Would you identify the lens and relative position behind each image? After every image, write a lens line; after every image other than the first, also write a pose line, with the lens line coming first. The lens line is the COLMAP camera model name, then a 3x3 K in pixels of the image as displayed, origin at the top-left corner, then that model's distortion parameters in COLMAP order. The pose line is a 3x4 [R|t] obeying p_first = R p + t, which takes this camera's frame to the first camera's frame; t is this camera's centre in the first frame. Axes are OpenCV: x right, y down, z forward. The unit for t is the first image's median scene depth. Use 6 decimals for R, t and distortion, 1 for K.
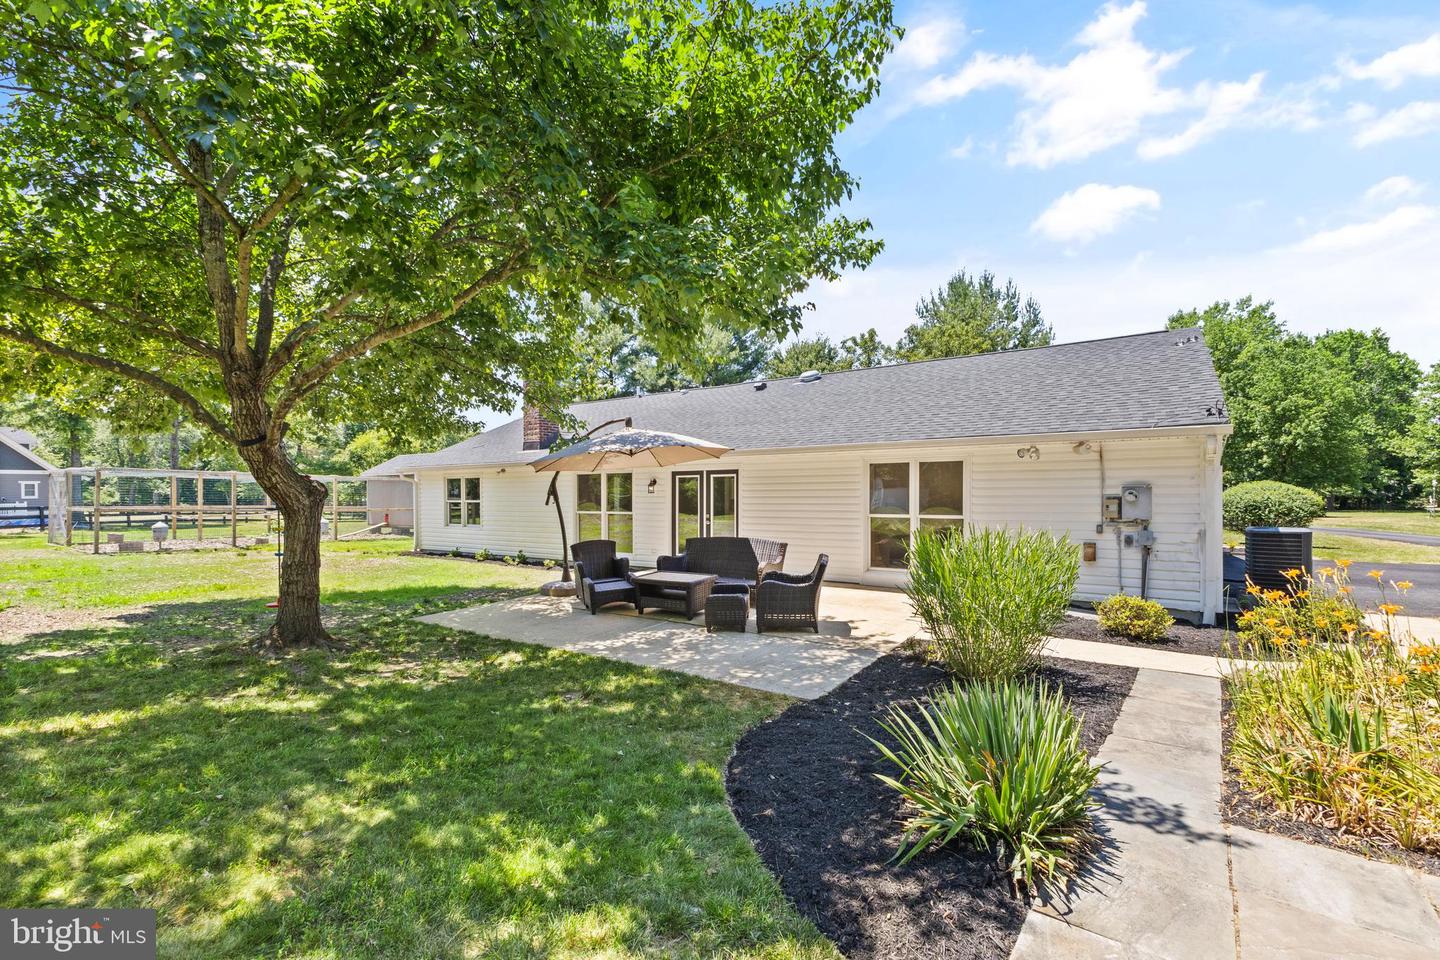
lens RADIAL K [[627.9, 0, 716.2], [0, 627.9, 477.1], [0, 0, 1]] dist [-0.008152, 0.000917]
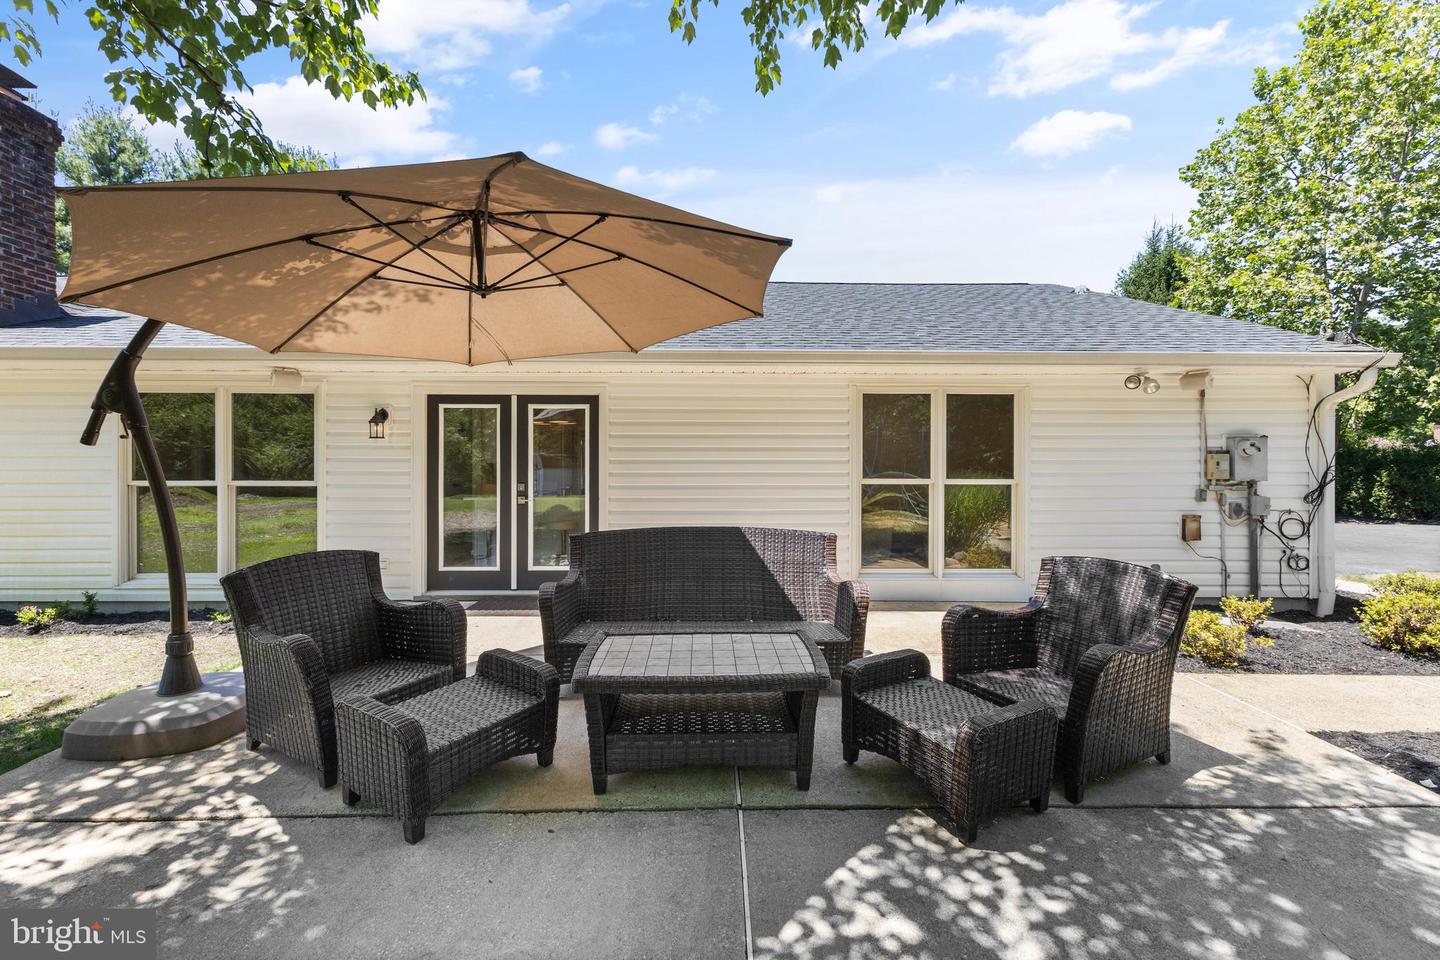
lens RADIAL K [[627.9, 0, 729.8], [0, 627.9, 486.0], [0, 0, 1]] dist [-0.008152, 0.000917]
pose [[0.814286, -0.000799, 0.580464, -0.208030], [-0.021393, 0.999278, 0.031386, 0.052140], [-0.580070, -0.037975, 0.813681, 0.625688]]
